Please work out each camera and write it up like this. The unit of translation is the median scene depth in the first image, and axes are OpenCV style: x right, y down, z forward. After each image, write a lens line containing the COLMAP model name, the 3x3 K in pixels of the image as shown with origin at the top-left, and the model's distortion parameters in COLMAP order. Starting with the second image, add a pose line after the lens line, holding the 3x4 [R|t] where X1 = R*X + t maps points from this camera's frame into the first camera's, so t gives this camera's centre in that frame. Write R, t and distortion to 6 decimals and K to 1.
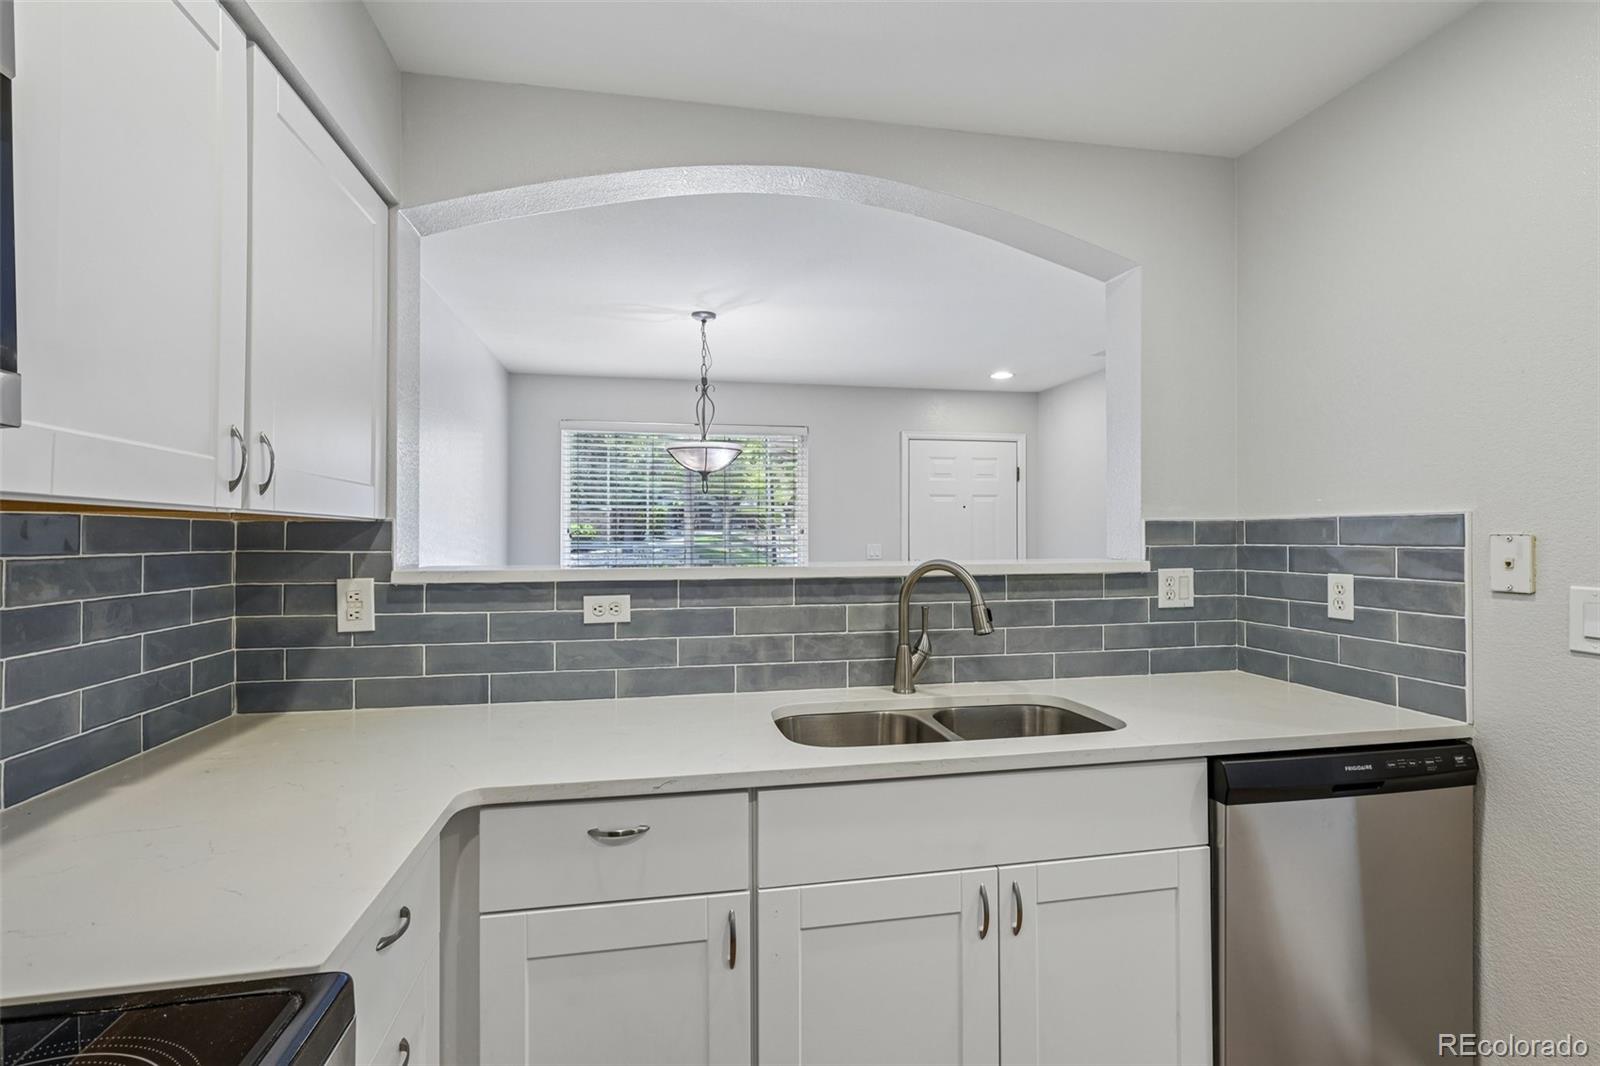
lens RADIAL K [[744.6, 0, 803.5], [0, 744.6, 527.1], [0, 0, 1]] dist [-0.003373, 0.002917]
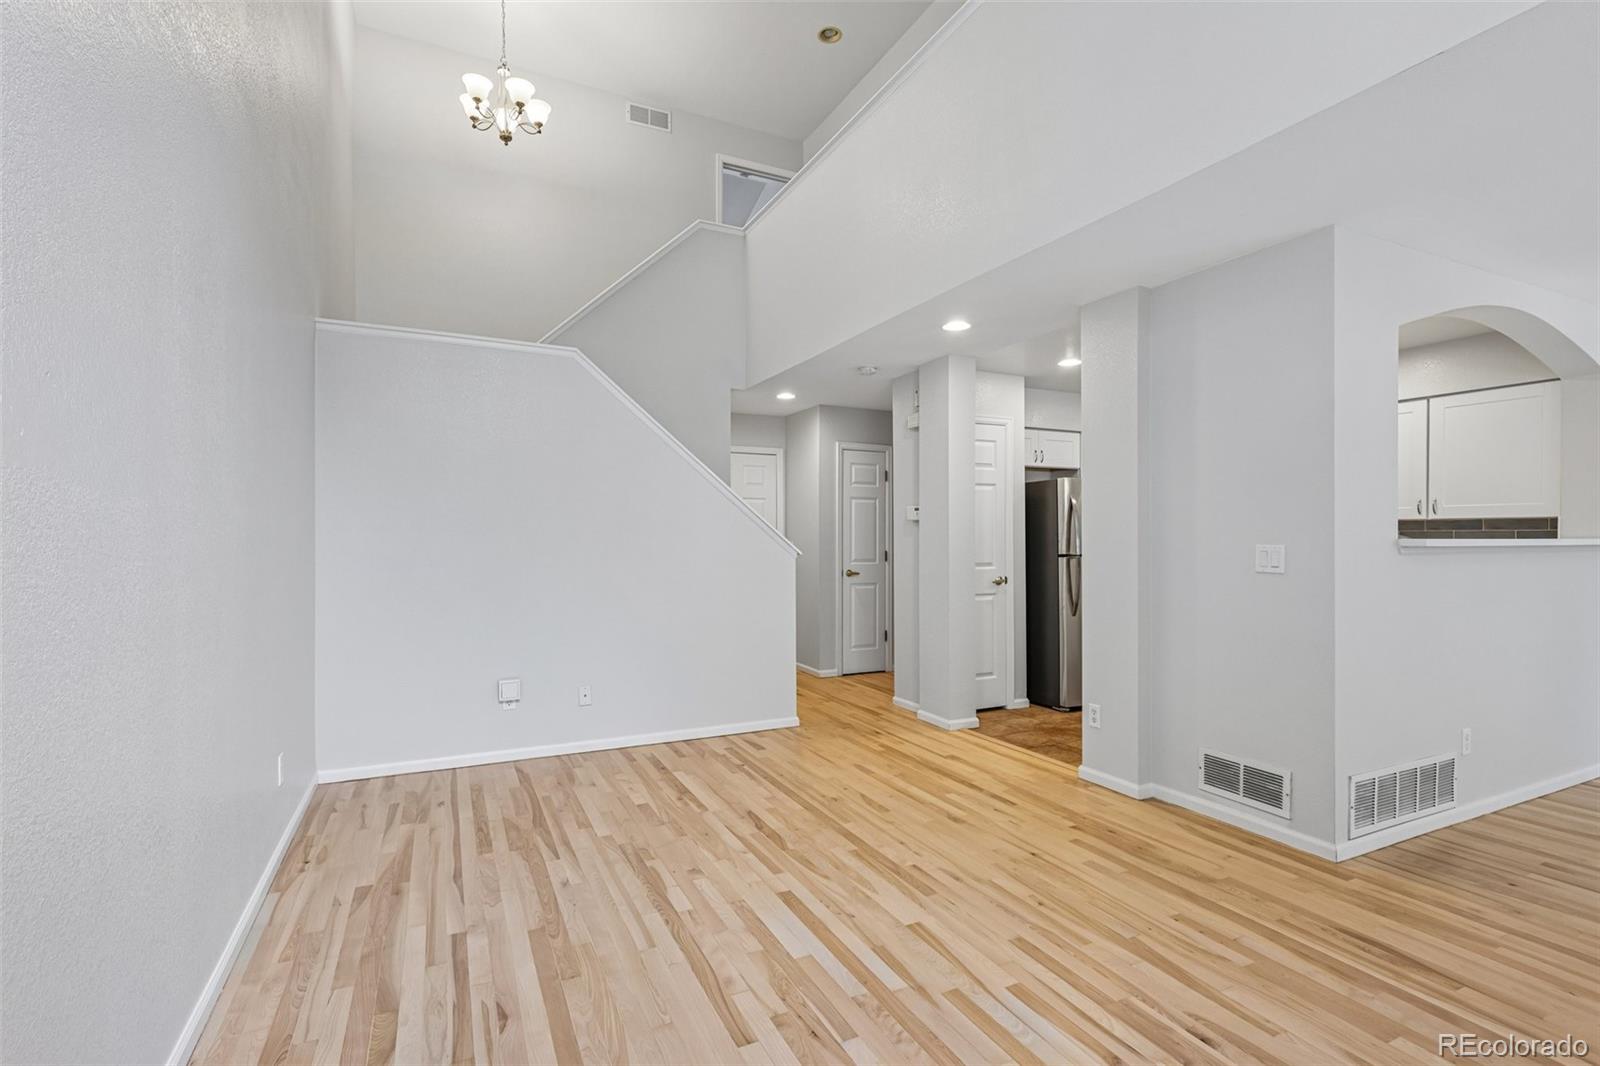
lens RADIAL K [[744.6, 0, 792.8], [0, 744.6, 539.3], [0, 0, 1]] dist [-0.003373, 0.002917]
pose [[-0.968139, 0.003642, -0.250388, 2.200622], [0.005998, 0.999945, -0.008647, 0.061866], [0.250342, -0.009873, -0.968107, 2.488261]]
